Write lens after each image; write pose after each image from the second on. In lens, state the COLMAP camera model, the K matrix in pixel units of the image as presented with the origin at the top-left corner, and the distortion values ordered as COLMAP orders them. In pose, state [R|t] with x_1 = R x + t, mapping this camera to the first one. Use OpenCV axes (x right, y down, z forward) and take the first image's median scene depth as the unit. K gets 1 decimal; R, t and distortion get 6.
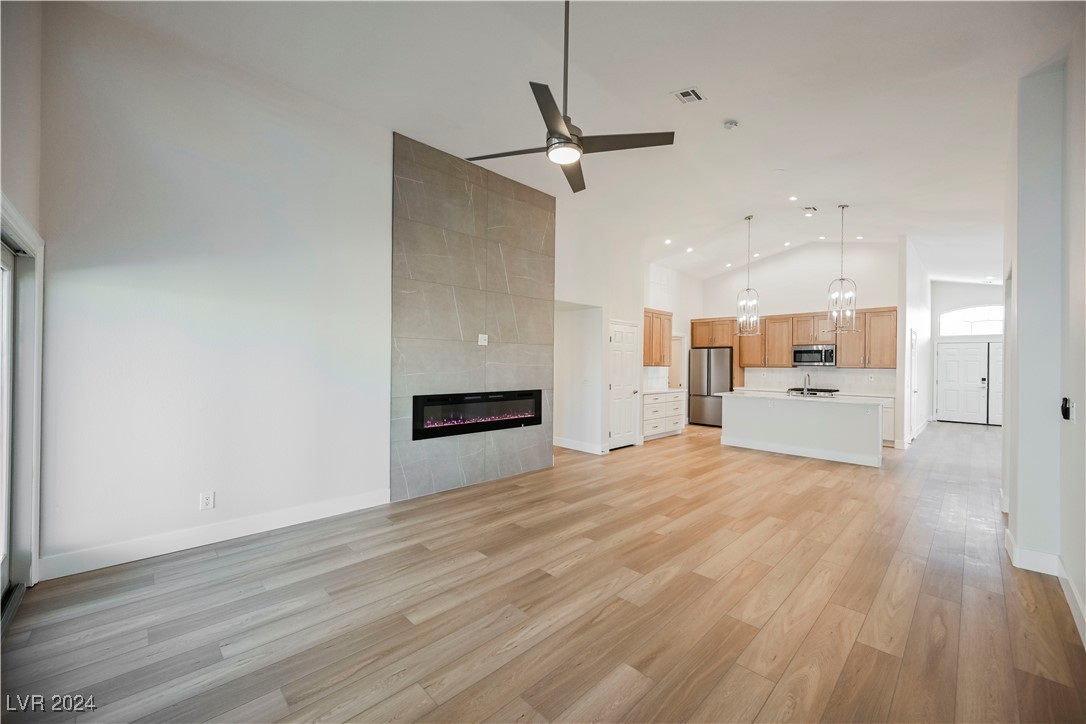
lens RADIAL K [[424.2, 0, 541.1], [0, 424.2, 363.6], [0, 0, 1]] dist [-0.001716, -0.000358]
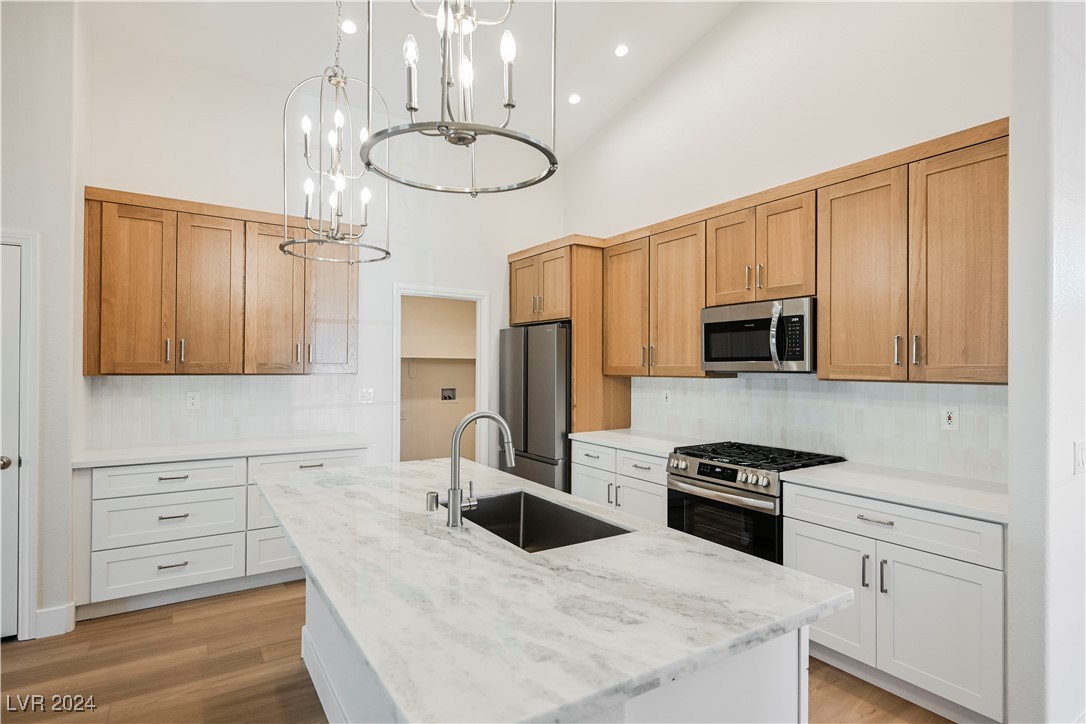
lens RADIAL K [[559.0, 0, 541.3], [0, 559.0, 364.2], [0, 0, 1]] dist [-0.004695, -0.000826]
pose [[0.981329, -0.004624, -0.192281, 0.553342], [0.003669, 0.999979, -0.005322, 0.000707], [0.192302, 0.004517, 0.981325, 0.568816]]
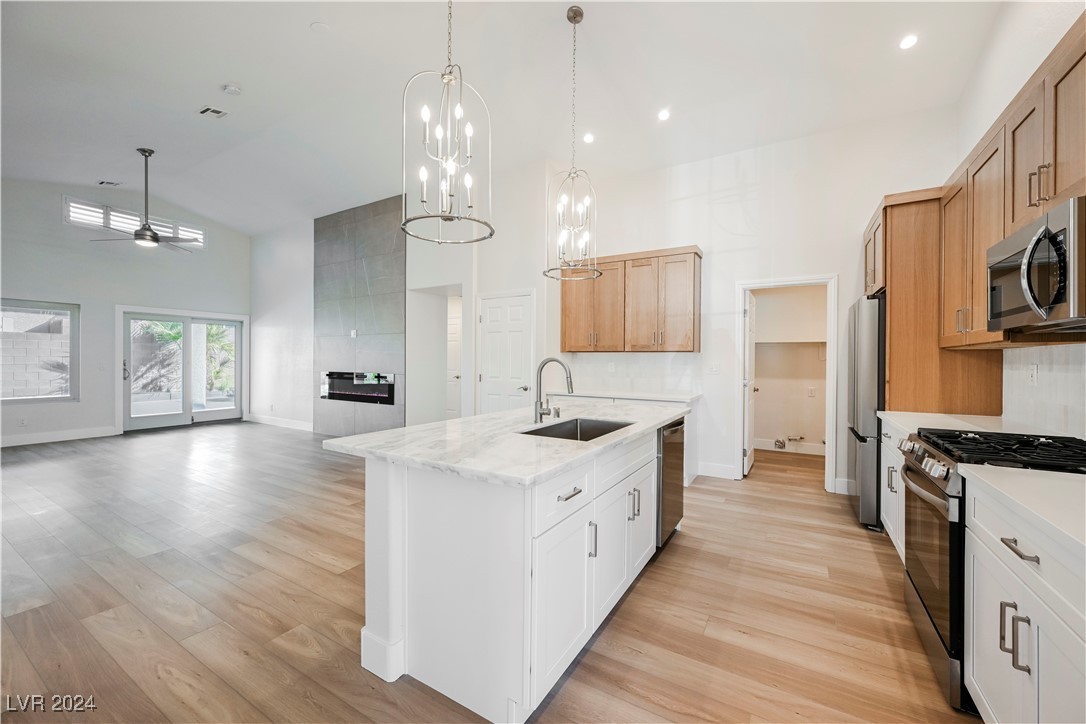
lens RADIAL K [[424.2, 0, 542.5], [0, 424.2, 362.9], [0, 0, 1]] dist [-0.001716, -0.000358]
pose [[0.253831, -0.001063, -0.967248, 0.753096], [-0.002407, 0.999996, -0.001730, 0.021218], [0.967246, 0.002767, 0.253827, 0.701797]]
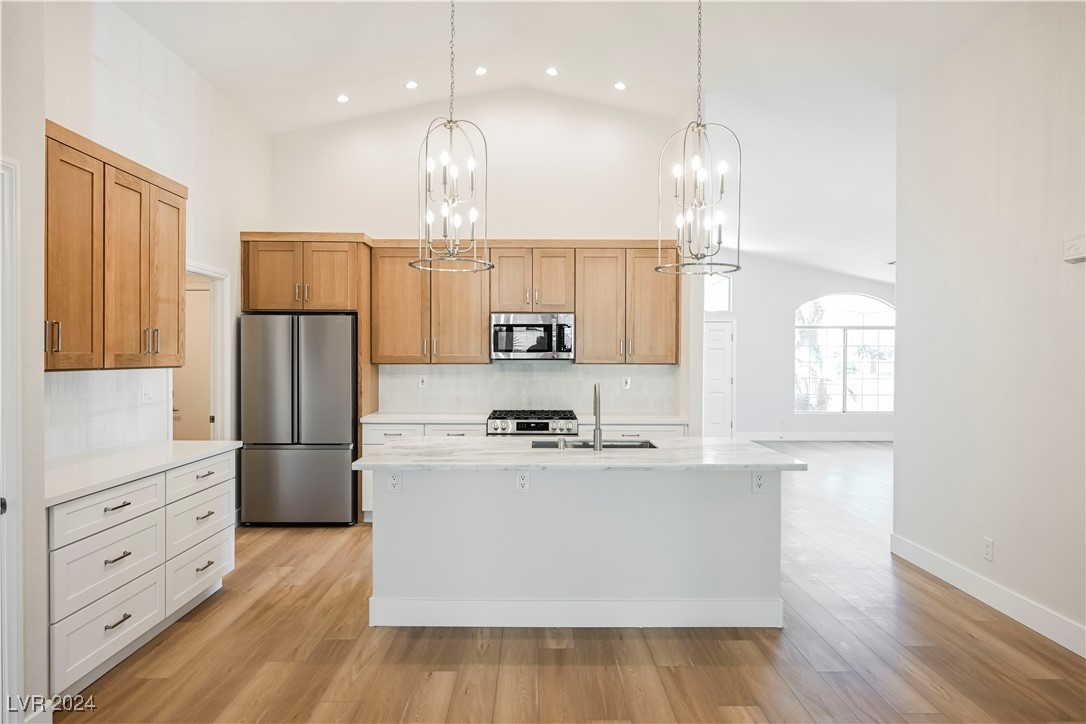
lens RADIAL K [[653.2, 0, 544.2], [0, 653.2, 360.3], [0, 0, 1]] dist [0.005293, 0.001785]
pose [[0.688142, -0.012720, 0.725464, 0.148553], [0.001884, 0.999874, 0.015745, -0.005077], [-0.725573, -0.009468, 0.688080, 0.503109]]
